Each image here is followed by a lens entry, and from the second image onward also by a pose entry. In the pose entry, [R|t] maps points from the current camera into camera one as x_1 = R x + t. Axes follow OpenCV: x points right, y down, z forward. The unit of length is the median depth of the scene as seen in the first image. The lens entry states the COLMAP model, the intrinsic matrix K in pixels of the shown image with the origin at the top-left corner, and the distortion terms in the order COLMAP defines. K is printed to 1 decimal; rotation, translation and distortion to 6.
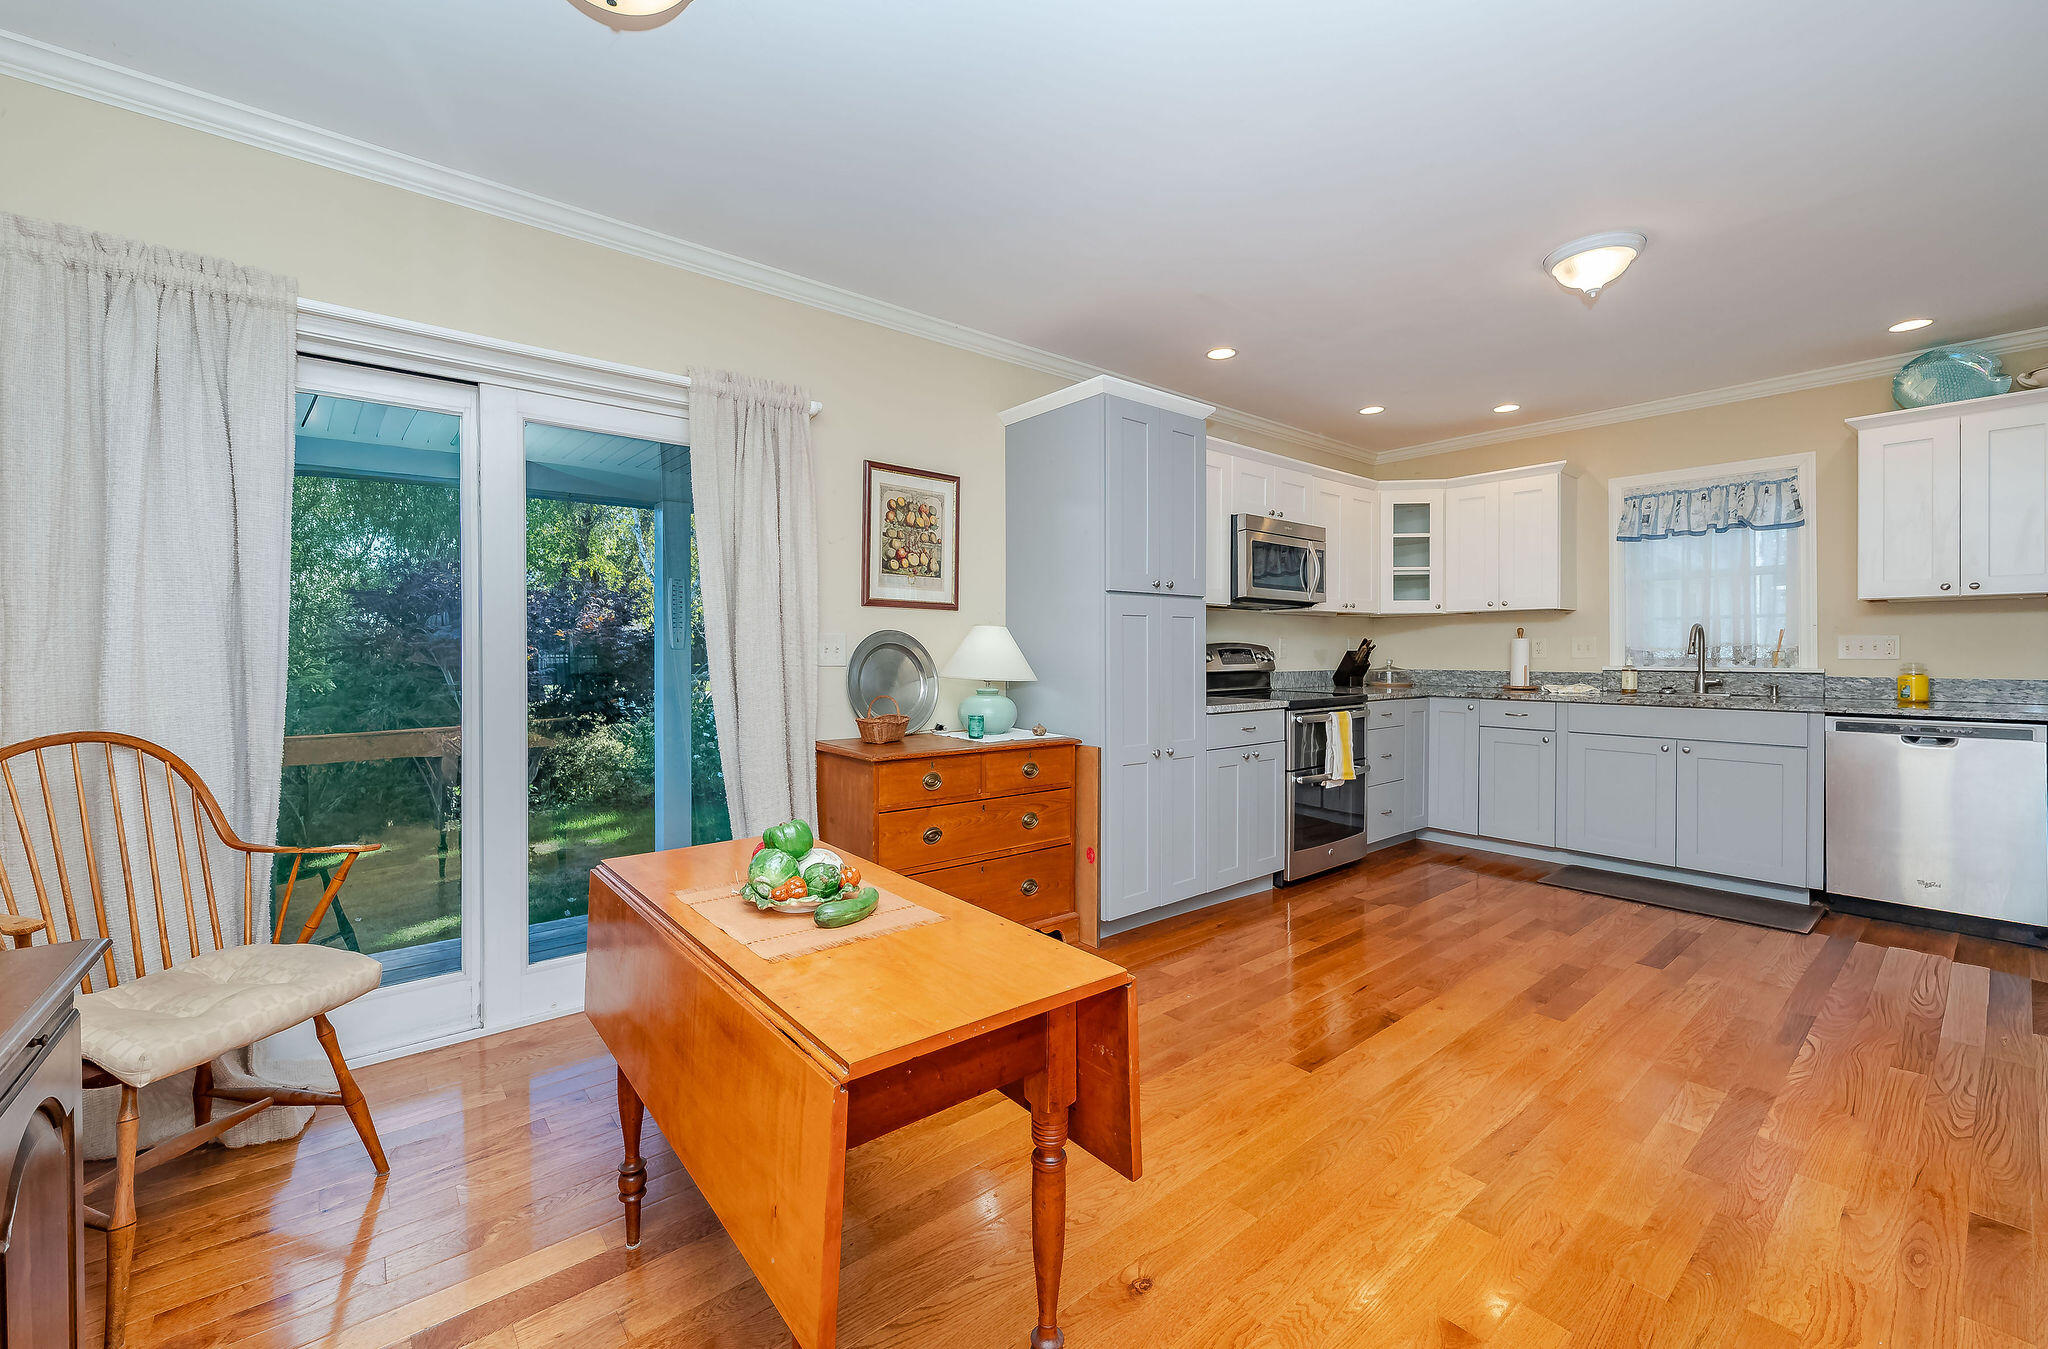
lens RADIAL K [[835.3, 0, 1027.7], [0, 835.3, 654.8], [0, 0, 1]] dist [-0.000550, 0.000003]
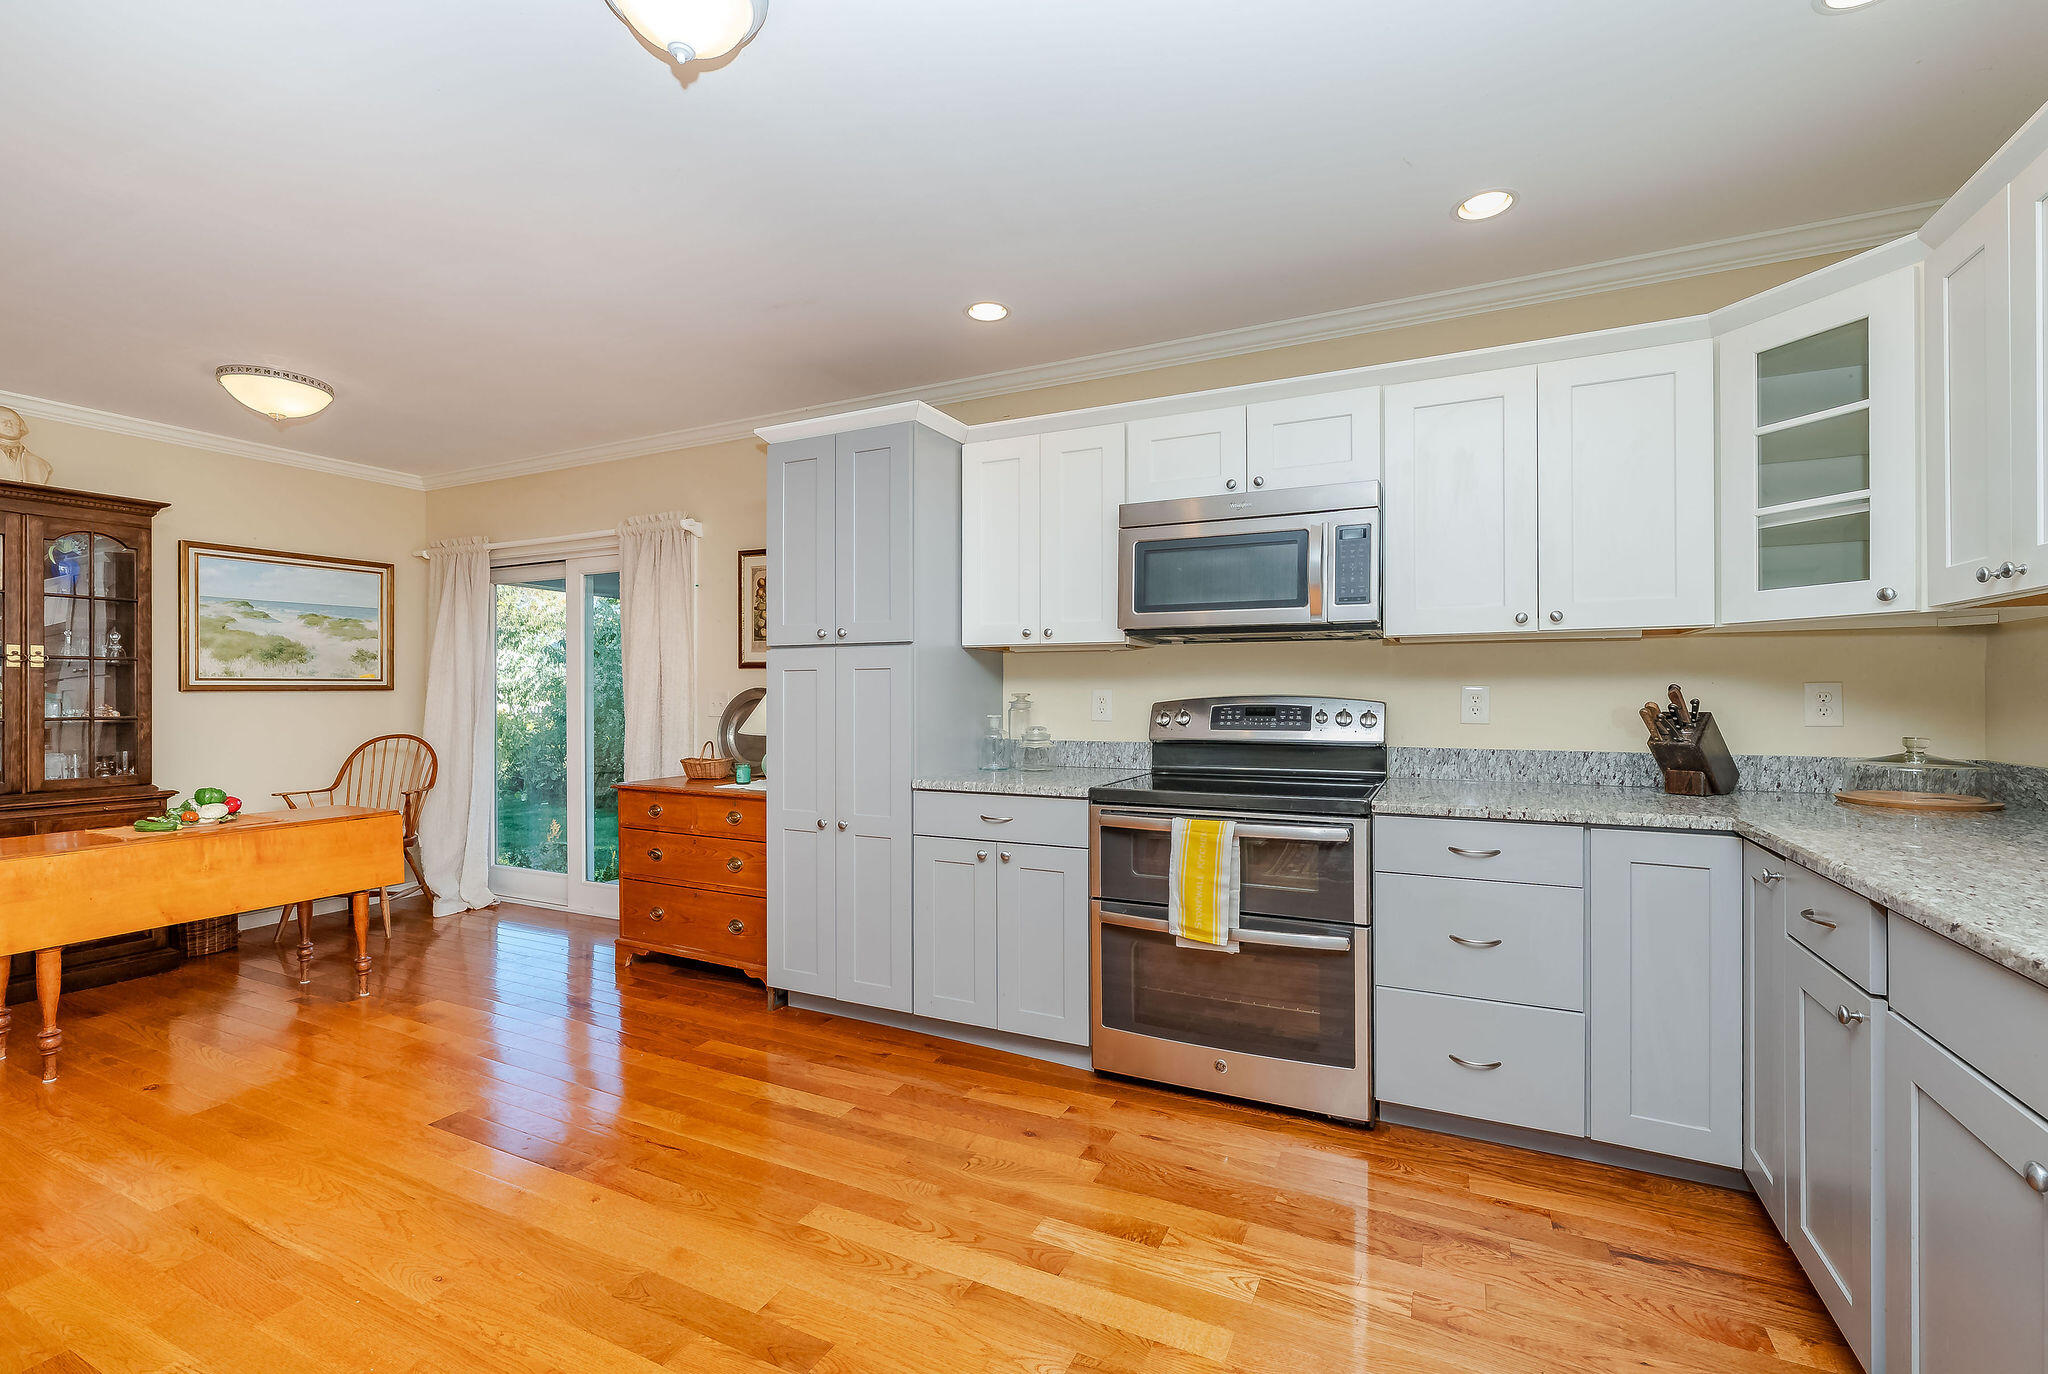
lens RADIAL K [[829.0, 0, 1024.0], [0, 829.0, 687.0], [0, 0, 1]] dist [-0.000100, -0.000096]
pose [[0.431125, -0.005156, -0.902278, 1.043836], [-0.003031, 0.999970, -0.007163, -0.022147], [0.902287, 0.005823, 0.431096, 0.807239]]
